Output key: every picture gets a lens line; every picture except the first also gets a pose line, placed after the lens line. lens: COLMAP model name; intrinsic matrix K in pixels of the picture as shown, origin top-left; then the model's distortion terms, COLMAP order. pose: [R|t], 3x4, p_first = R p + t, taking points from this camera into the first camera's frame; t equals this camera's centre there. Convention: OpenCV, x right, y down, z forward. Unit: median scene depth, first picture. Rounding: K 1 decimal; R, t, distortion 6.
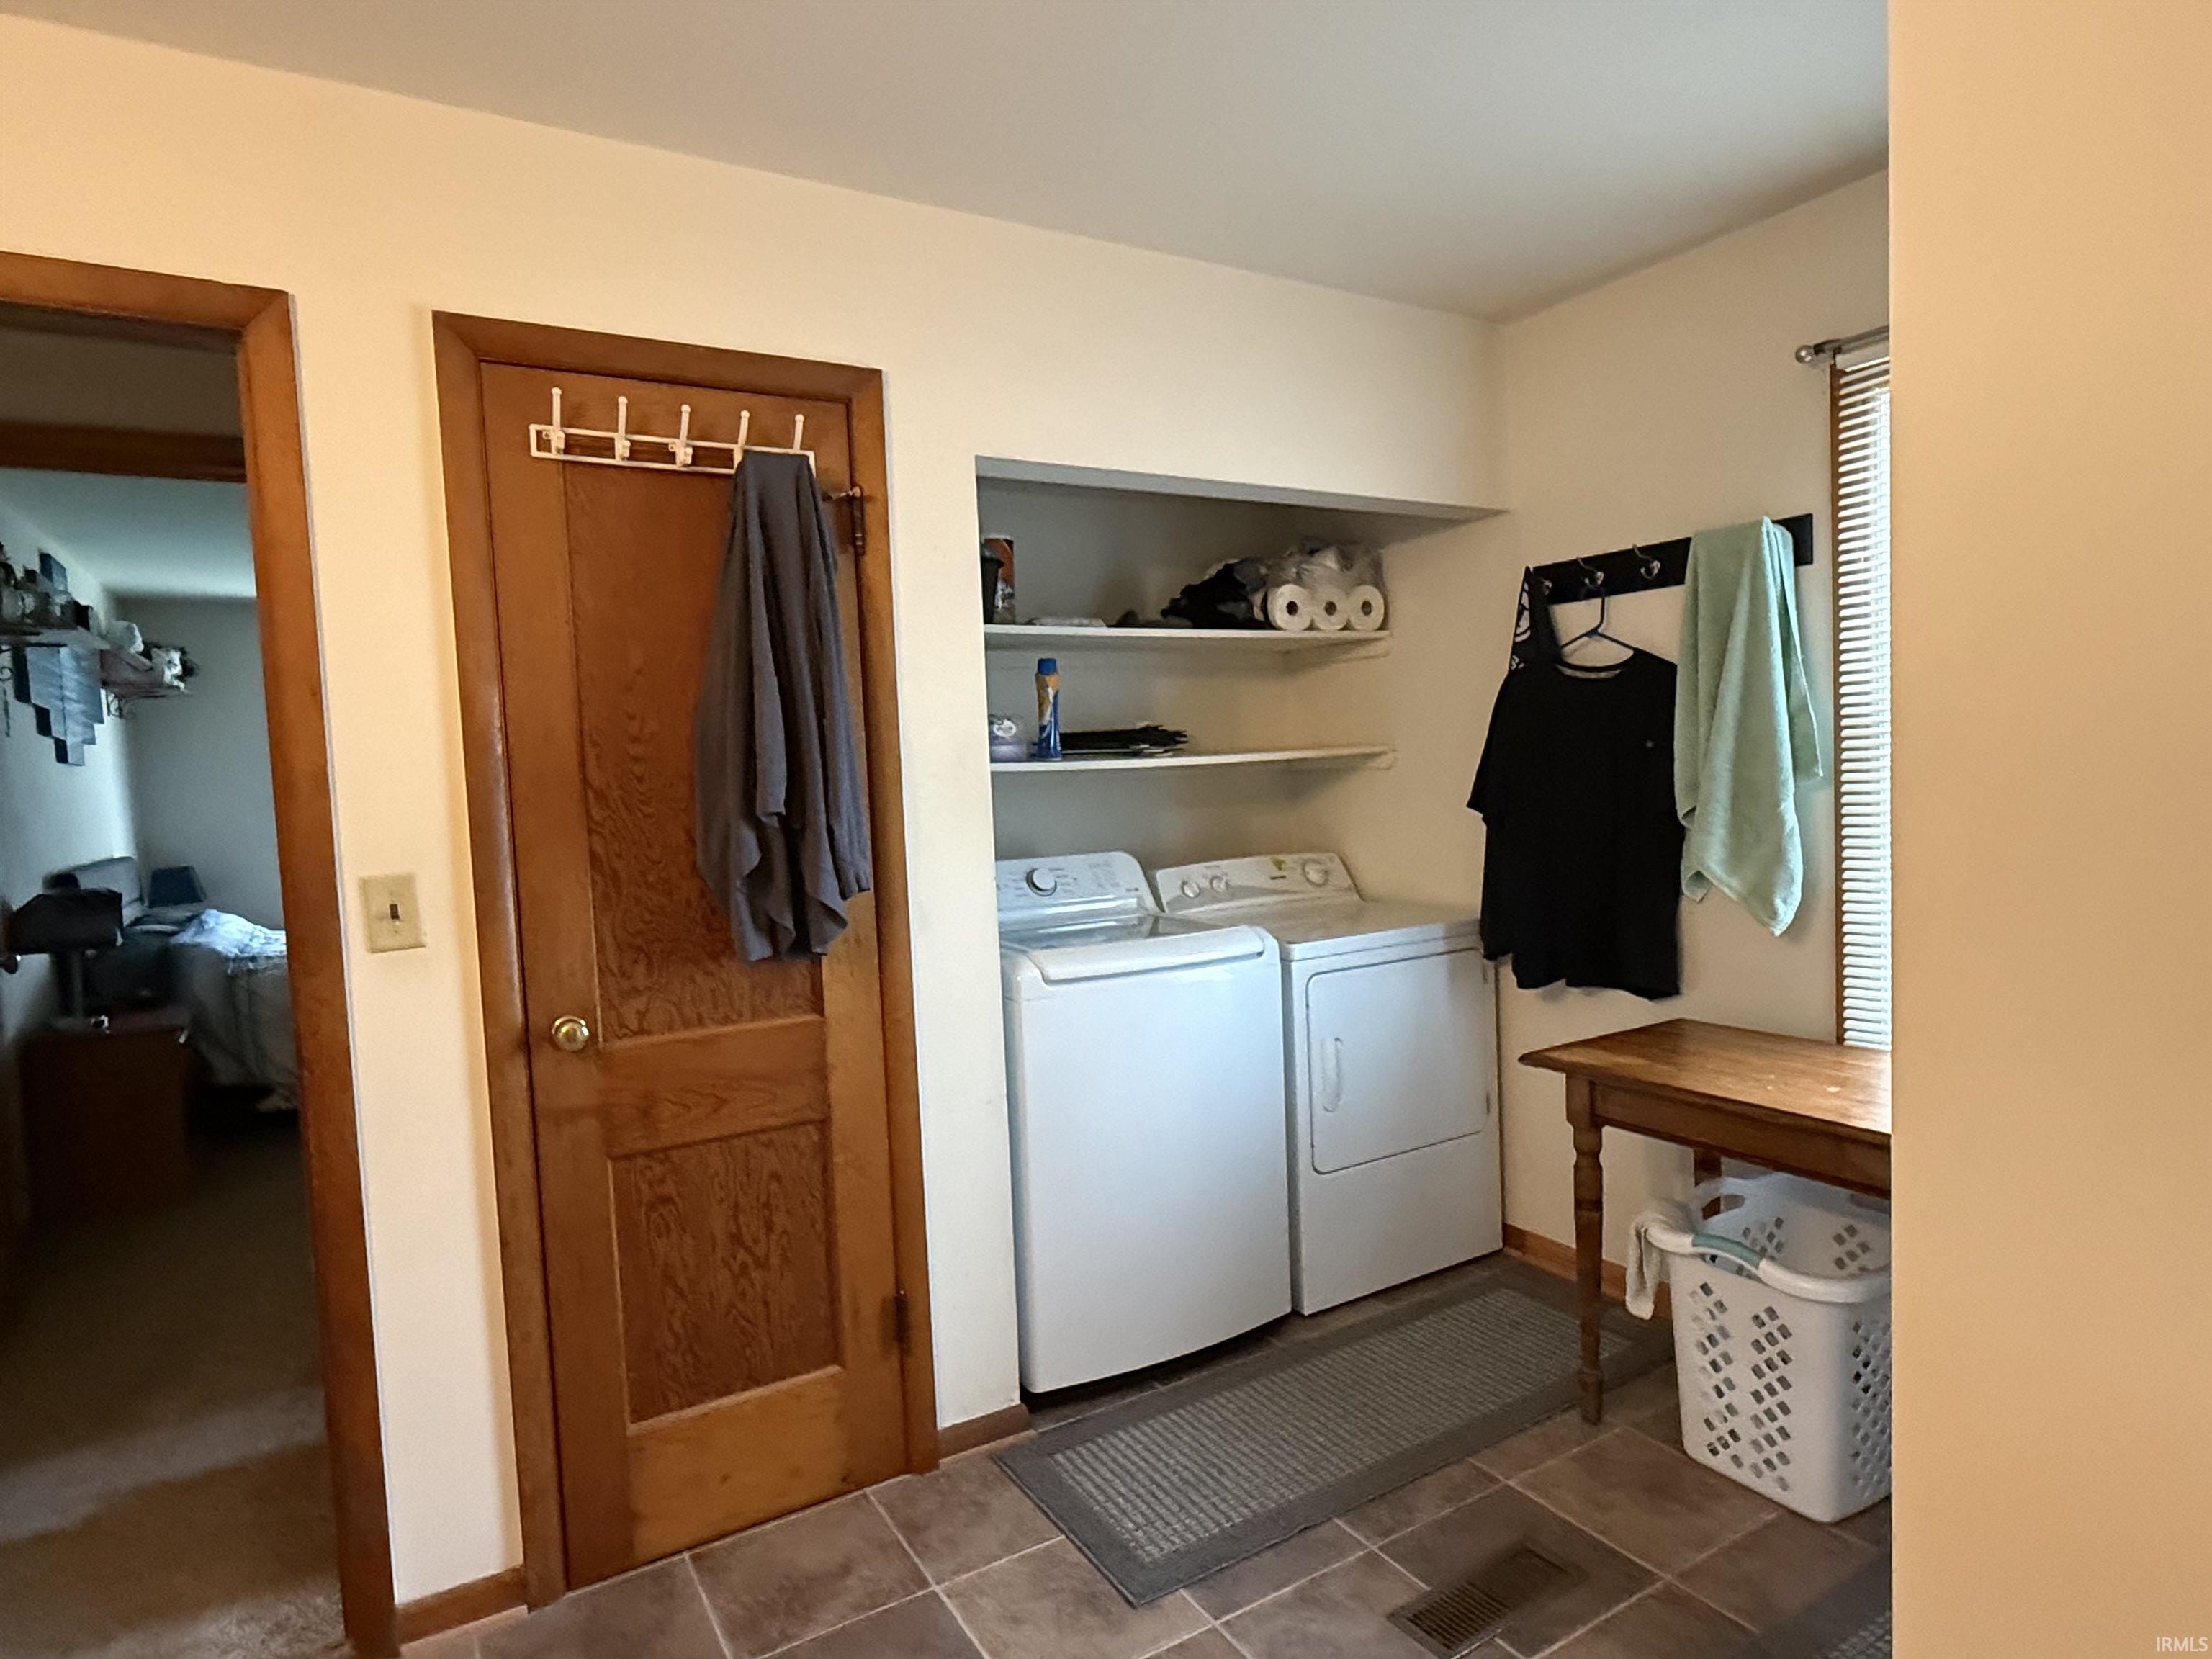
lens RADIAL K [[1254.9, 0, 1106.0], [0, 1254.9, 829.5], [0, 0, 1]] dist [-0.000858, 0.000027]
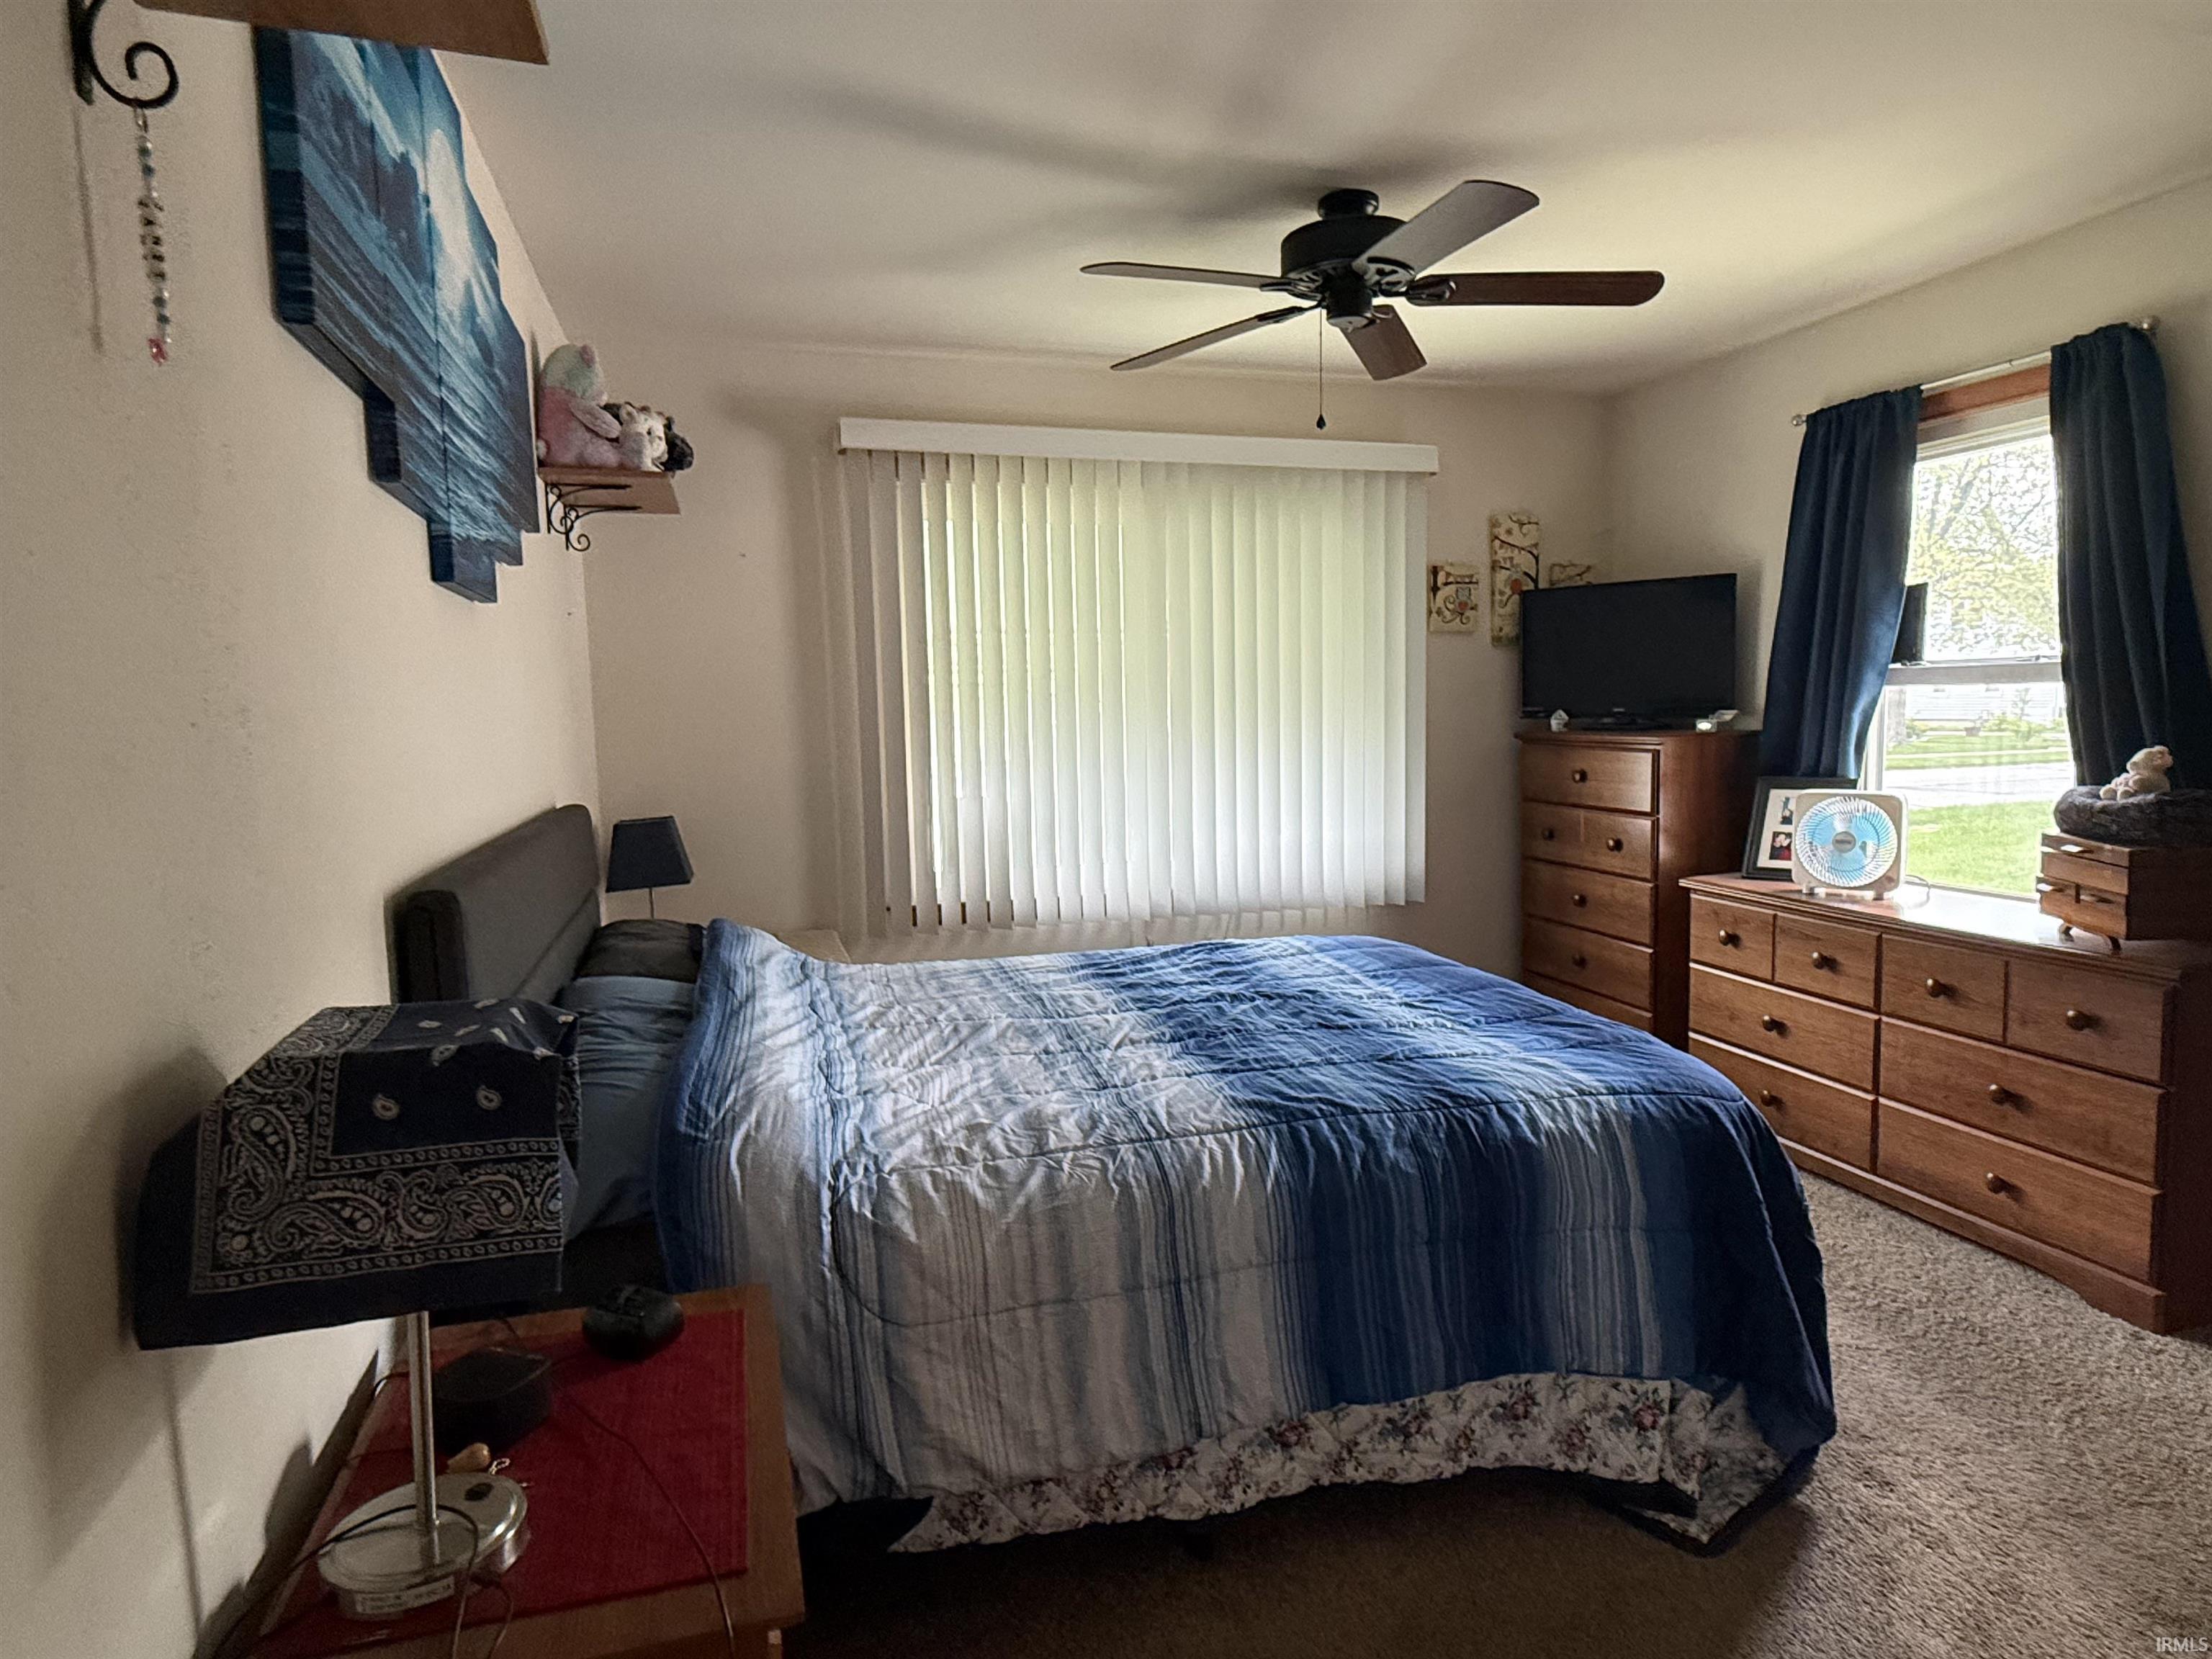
lens RADIAL K [[1254.9, 0, 1106.0], [0, 1254.9, 829.5], [0, 0, 1]] dist [-0.000858, 0.000027]
pose [[0.966864, 0.049183, -0.250509, -0.527500], [-0.035031, 0.997545, 0.060644, -0.008578], [0.252877, -0.049859, 0.966213, 0.666560]]
